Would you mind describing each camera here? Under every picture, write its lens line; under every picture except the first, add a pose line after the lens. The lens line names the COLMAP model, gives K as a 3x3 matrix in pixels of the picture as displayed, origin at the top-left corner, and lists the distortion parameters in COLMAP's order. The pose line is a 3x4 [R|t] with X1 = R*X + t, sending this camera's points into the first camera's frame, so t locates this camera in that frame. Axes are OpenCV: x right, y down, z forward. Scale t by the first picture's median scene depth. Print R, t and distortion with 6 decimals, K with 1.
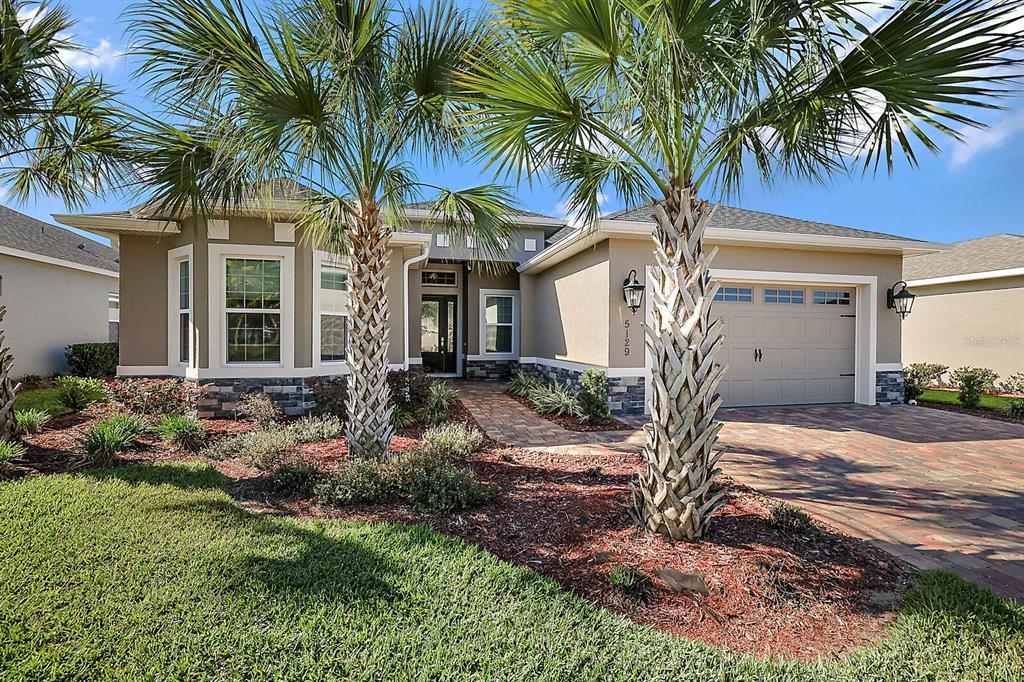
lens RADIAL K [[437.6, 0, 508.3], [0, 437.6, 323.1], [0, 0, 1]] dist [-0.035733, 0.020260]
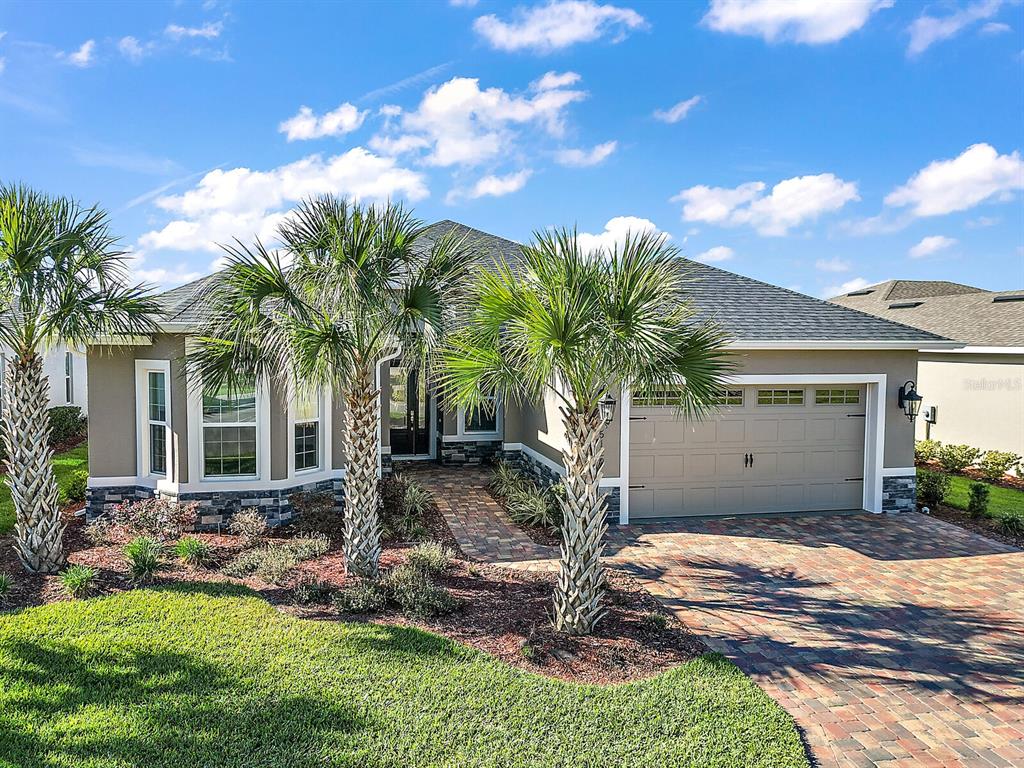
lens RADIAL K [[731.4, 0, 508.9], [0, 731.4, 341.2], [0, 0, 1]] dist [0.065362, -0.068112]
pose [[0.999992, 0.002808, -0.002865, 0.065997], [-0.002701, 0.999315, 0.036908, -0.287951], [0.002967, -0.036900, 0.999315, -0.710710]]
